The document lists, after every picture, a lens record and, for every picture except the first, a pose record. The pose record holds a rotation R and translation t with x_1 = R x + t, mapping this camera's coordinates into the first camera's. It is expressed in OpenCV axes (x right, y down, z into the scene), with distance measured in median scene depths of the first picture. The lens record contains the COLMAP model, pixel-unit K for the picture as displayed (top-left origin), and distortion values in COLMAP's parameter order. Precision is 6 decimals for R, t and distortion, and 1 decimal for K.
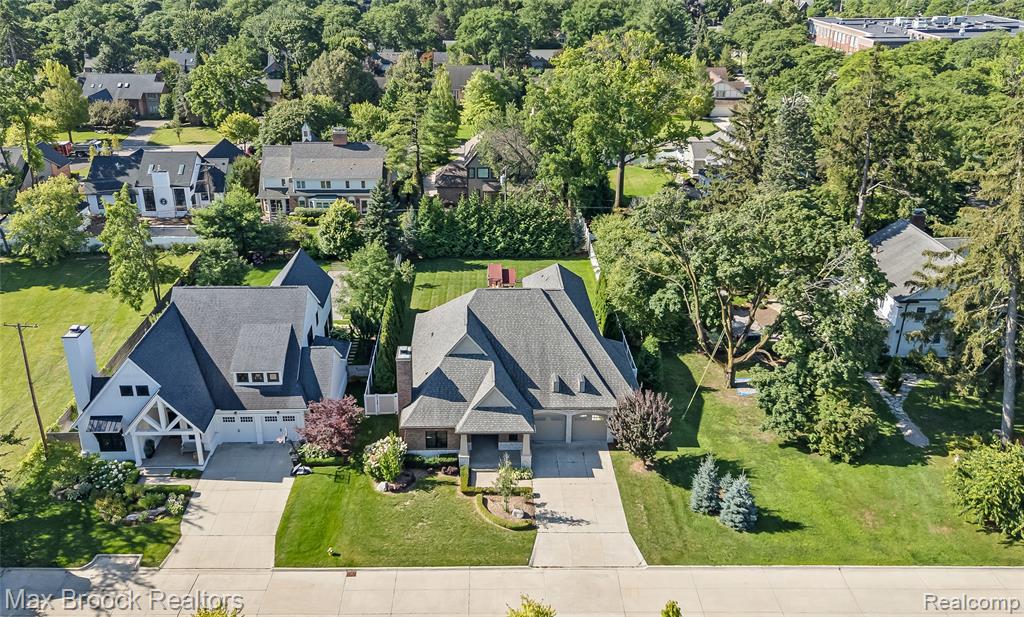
lens RADIAL K [[838.1, 0, 508.0], [0, 838.1, 284.6], [0, 0, 1]] dist [0.028948, -0.003005]
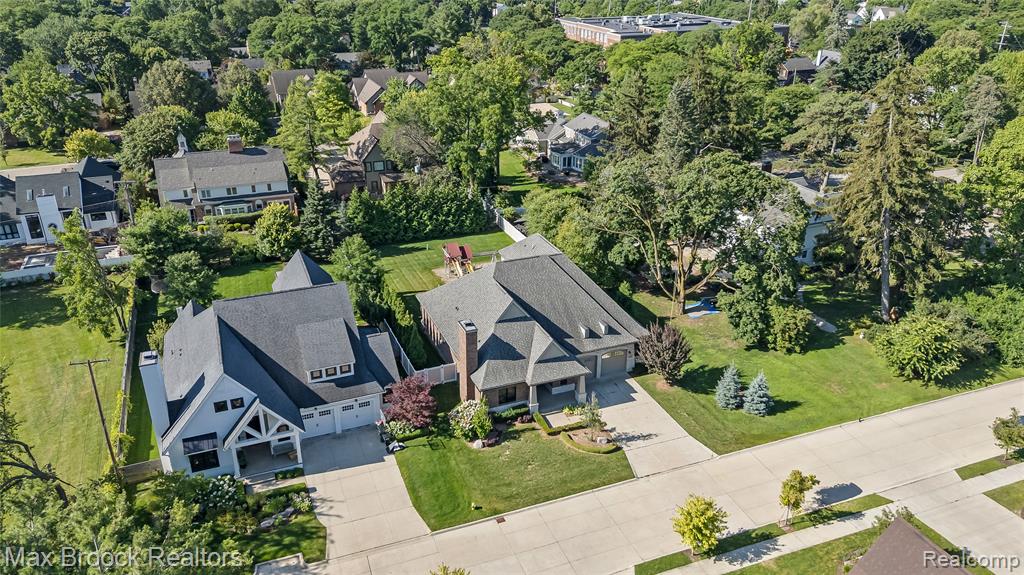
lens RADIAL K [[735.2, 0, 512.0], [0, 735.2, 287.5], [0, 0, 1]] dist [0.024305, -0.006422]
pose [[0.933967, -0.146031, 0.326161, -0.372575], [0.133499, 0.989194, 0.060611, -0.020038], [-0.331488, -0.013066, 0.943369, 0.052841]]
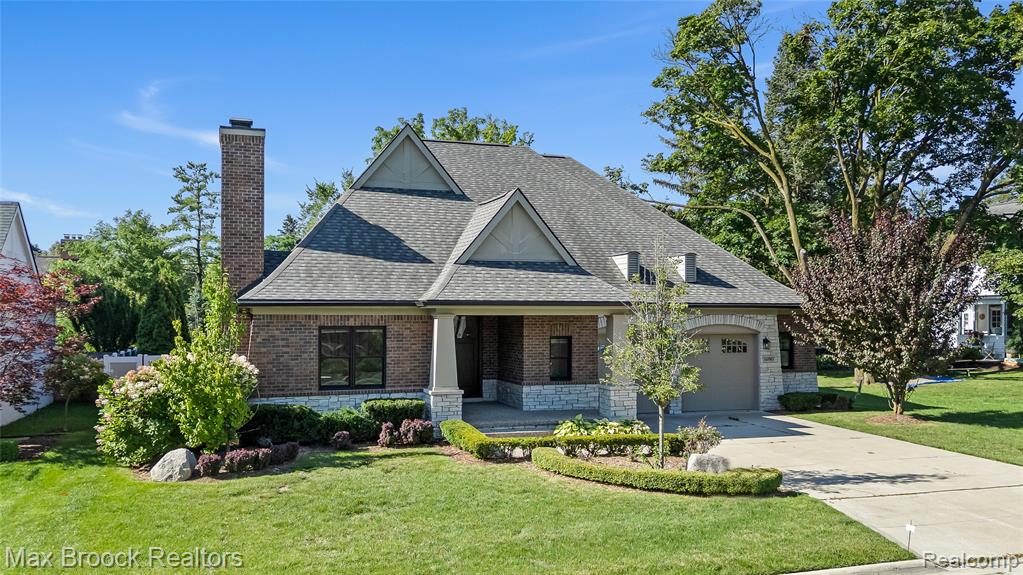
lens RADIAL K [[832.7, 0, 511.5], [0, 832.7, 287.5], [0, 0, 1]] dist [0.028569, -0.001631]
pose [[0.951512, 0.003040, 0.307596, -0.121143], [0.124310, 0.910865, -0.393538, 0.284140], [-0.281375, 0.412693, 0.866321, 0.675078]]
